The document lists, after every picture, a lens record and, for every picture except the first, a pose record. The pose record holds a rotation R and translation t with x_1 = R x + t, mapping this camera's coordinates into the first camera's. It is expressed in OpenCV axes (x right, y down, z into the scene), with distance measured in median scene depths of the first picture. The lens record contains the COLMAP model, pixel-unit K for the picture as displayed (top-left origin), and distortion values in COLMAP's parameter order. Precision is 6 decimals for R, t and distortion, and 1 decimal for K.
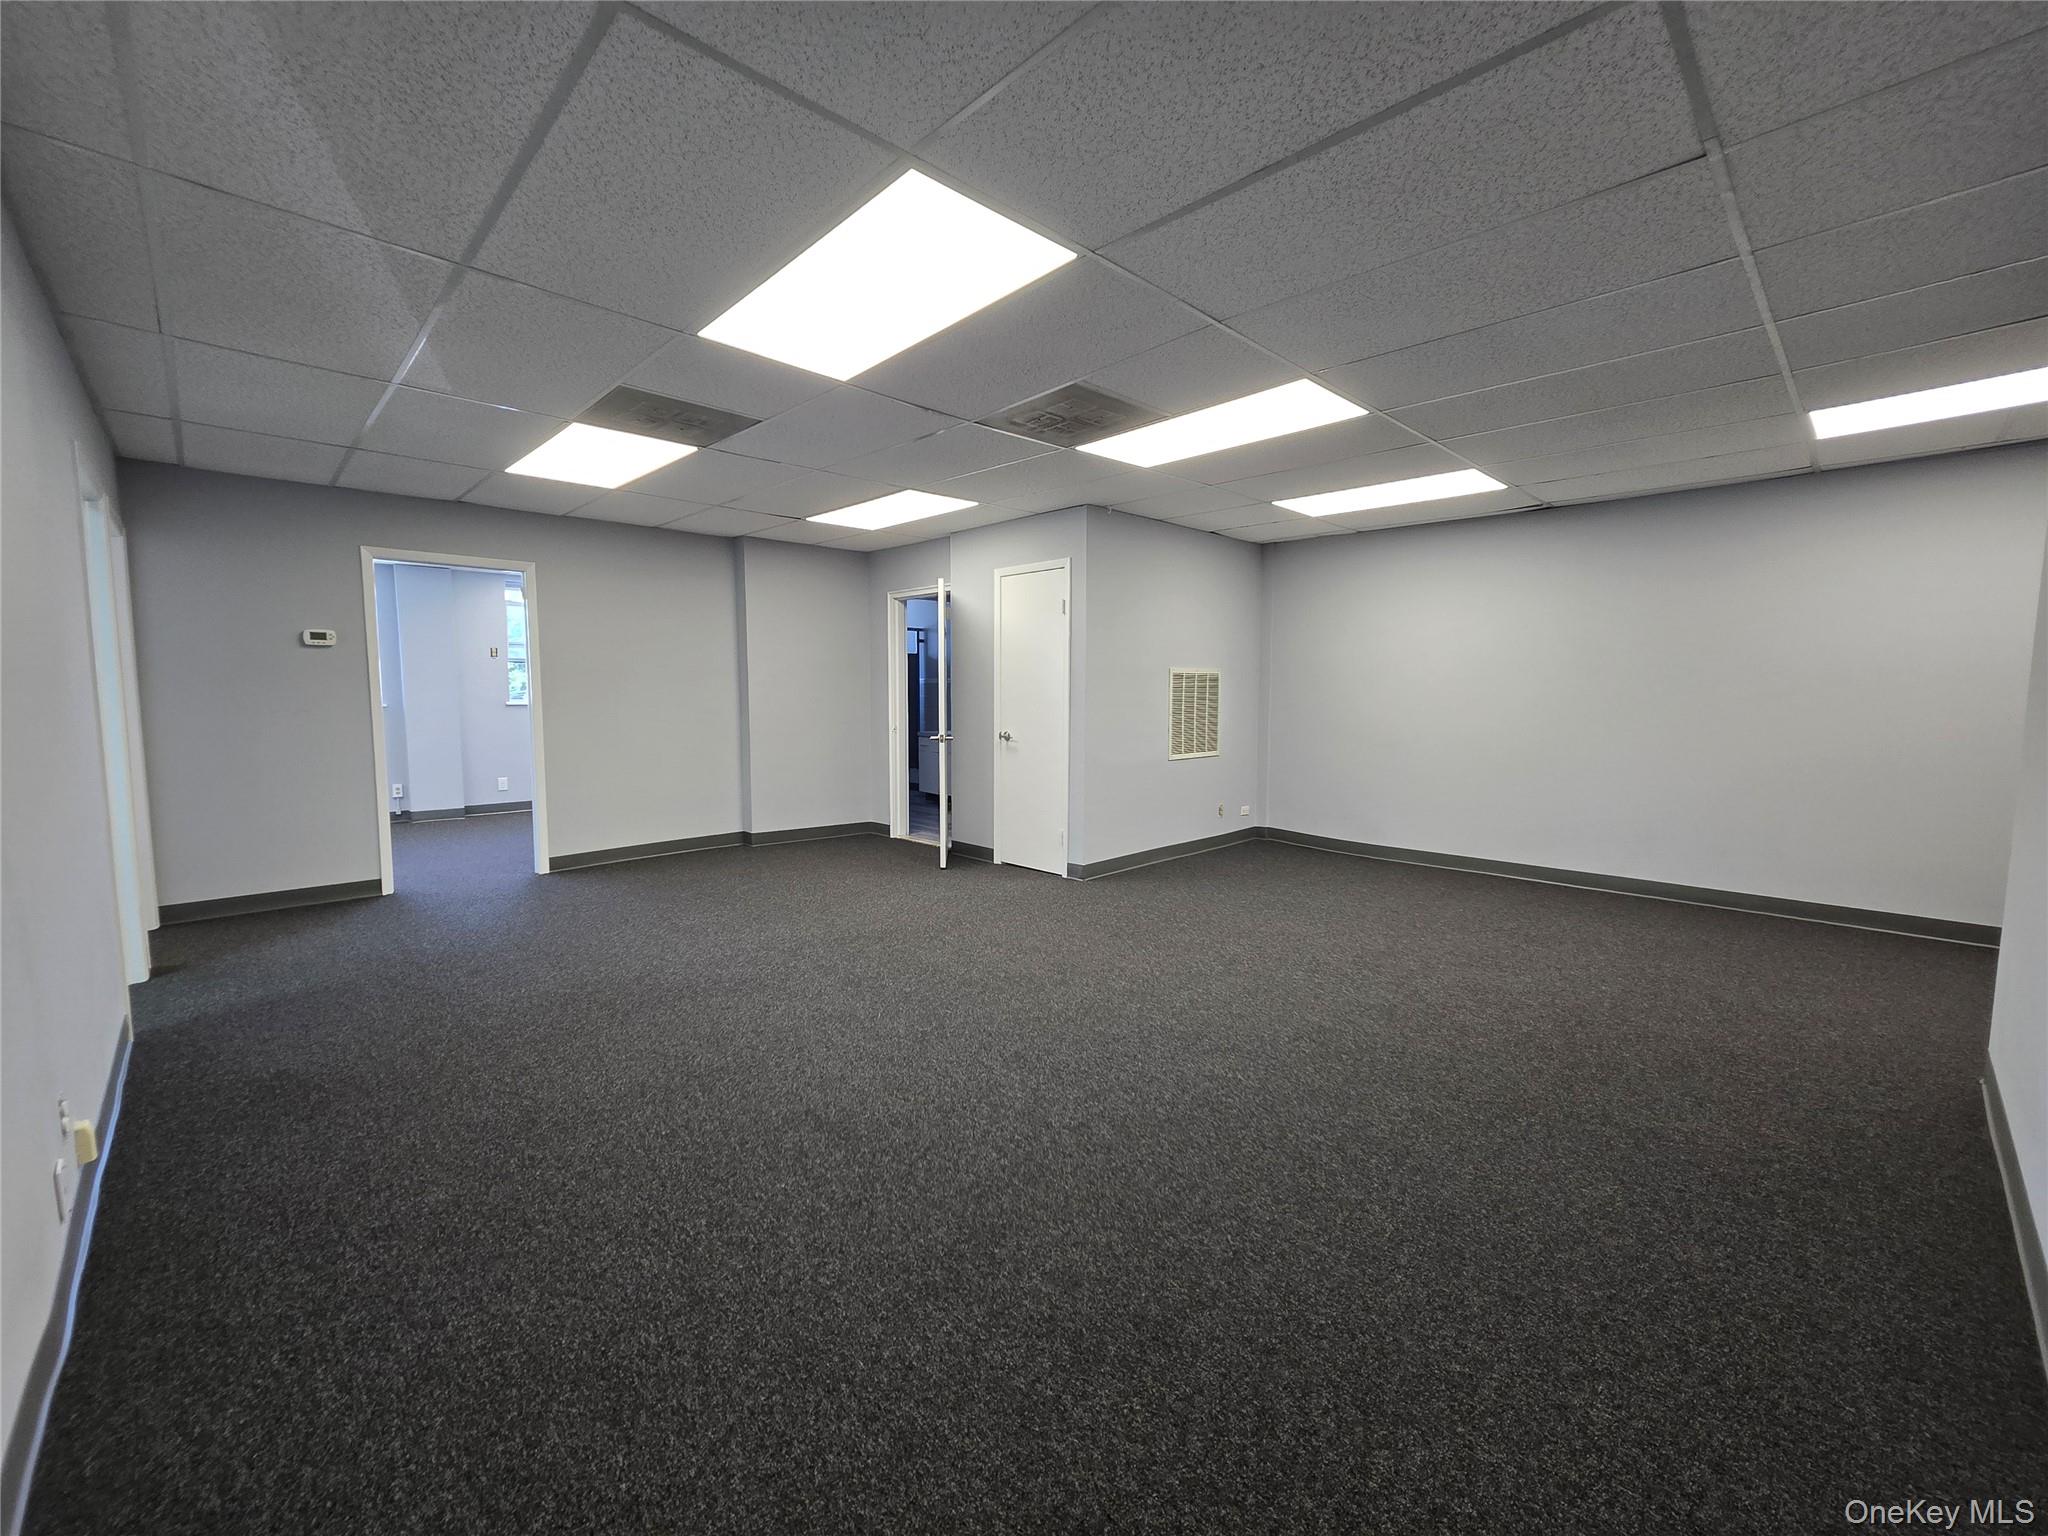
lens RADIAL K [[822.7, 0, 1024.0], [0, 822.7, 768.0], [0, 0, 1]] dist [0.000405, 0.000411]
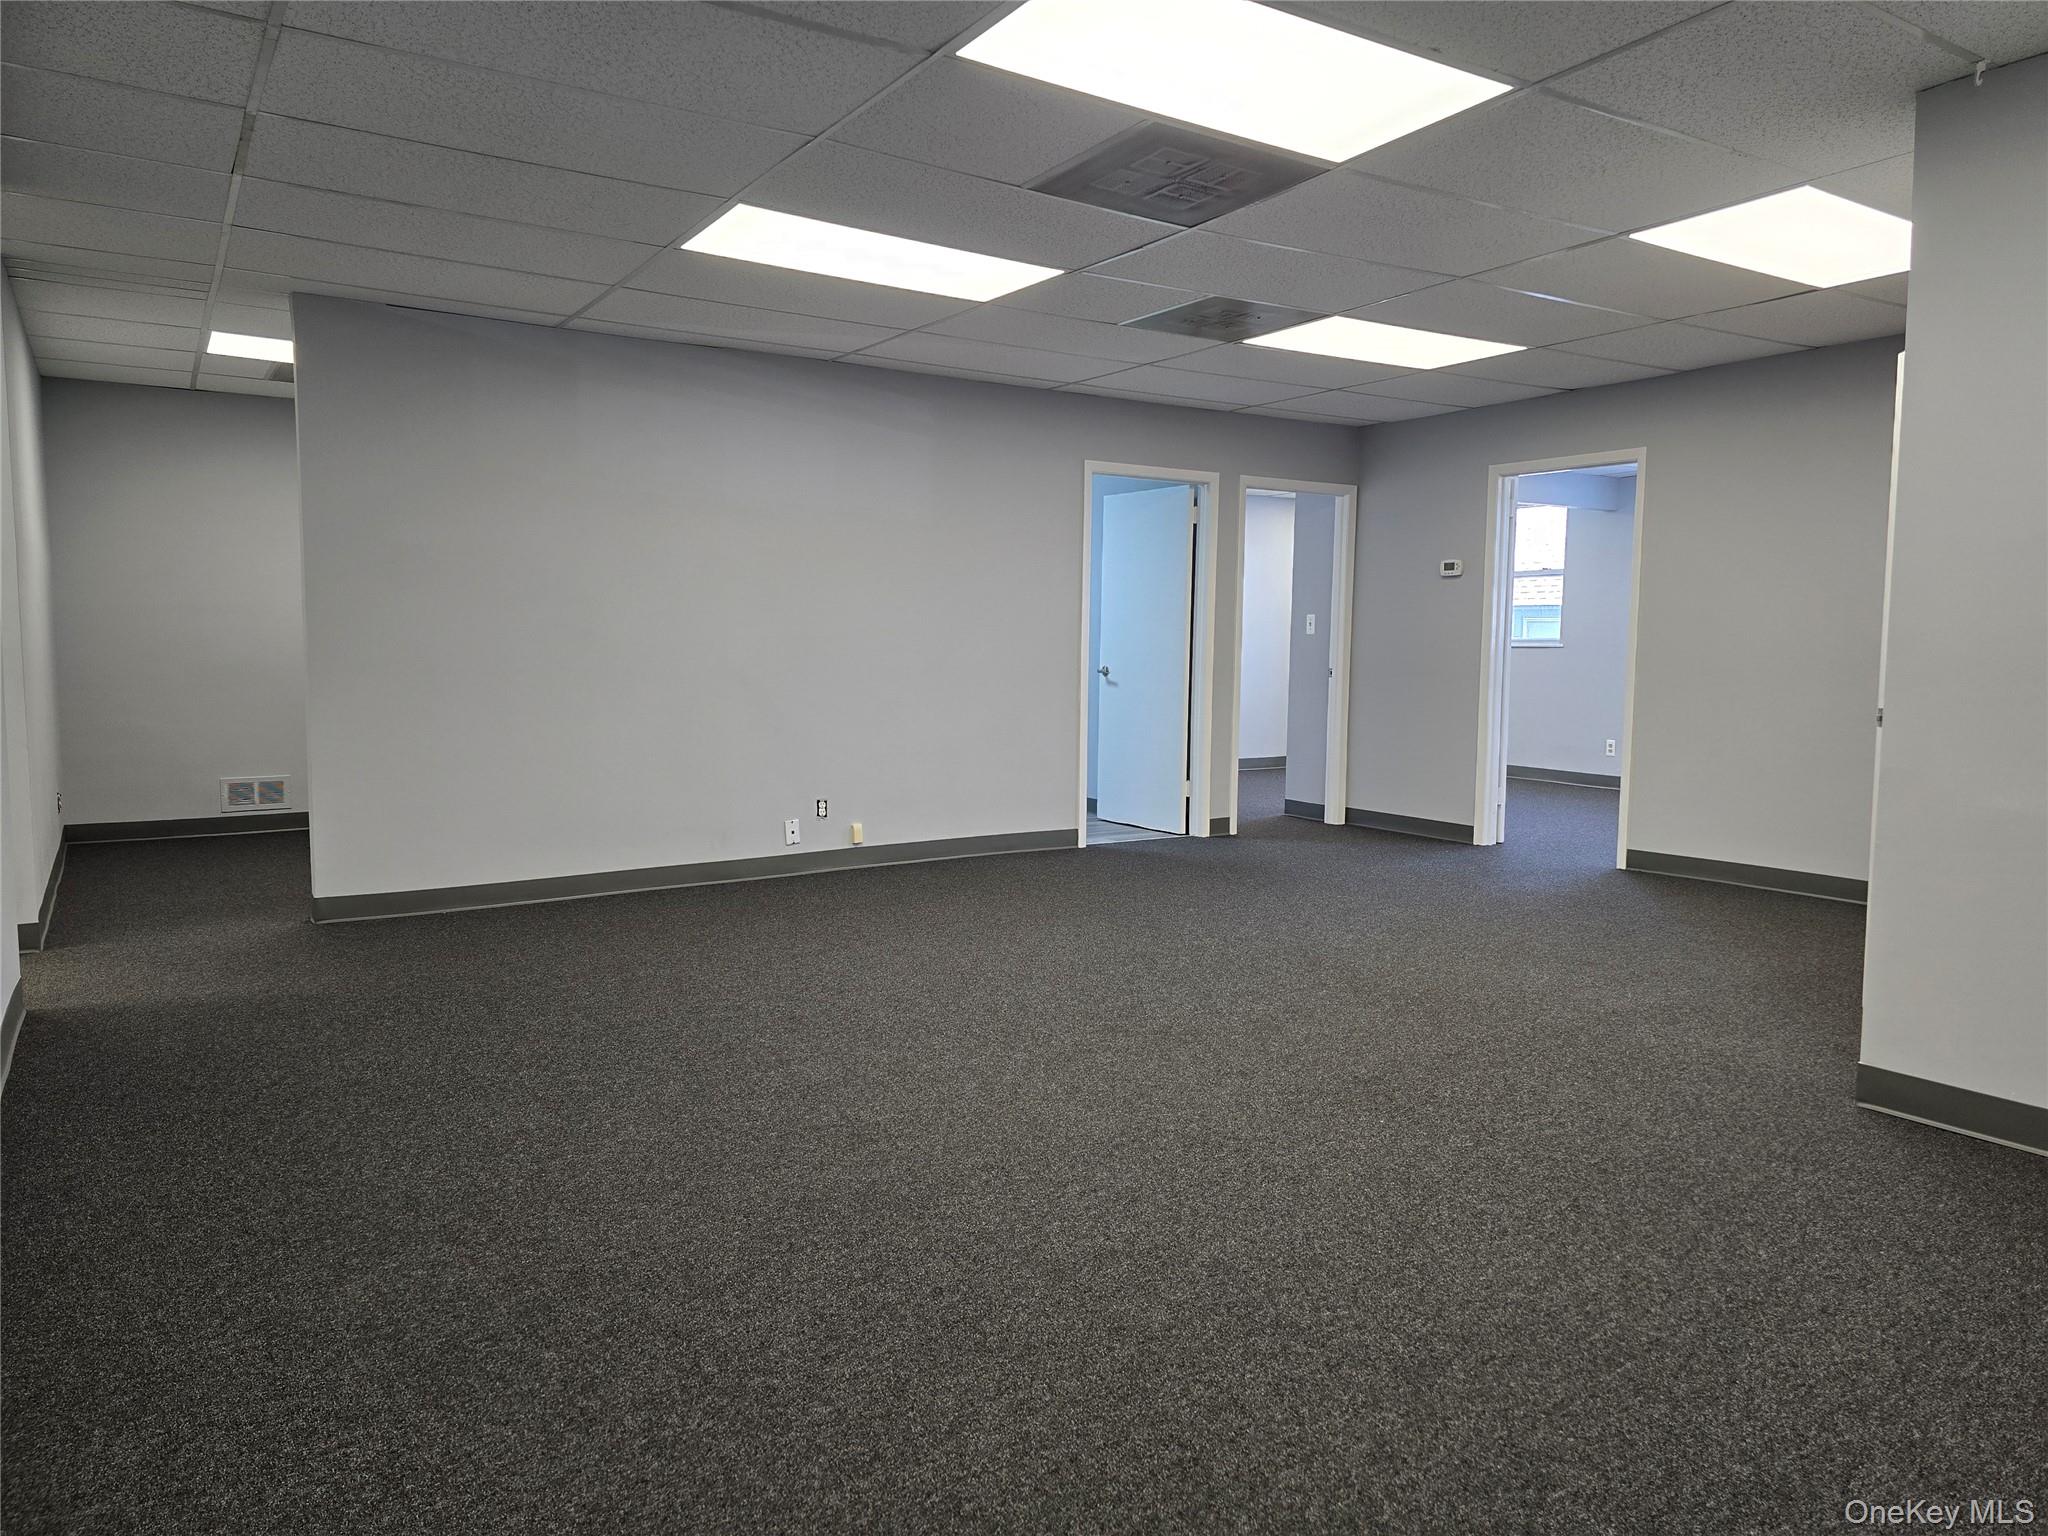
lens RADIAL K [[1343.7, 0, 1024.0], [0, 1343.7, 768.0], [0, 0, 1]] dist [0.068070, -0.051982]
pose [[-0.191534, 0.091024, -0.977256, 0.841966], [-0.096862, 0.989077, 0.111109, -0.052848], [0.976695, 0.115940, -0.180625, 0.818059]]
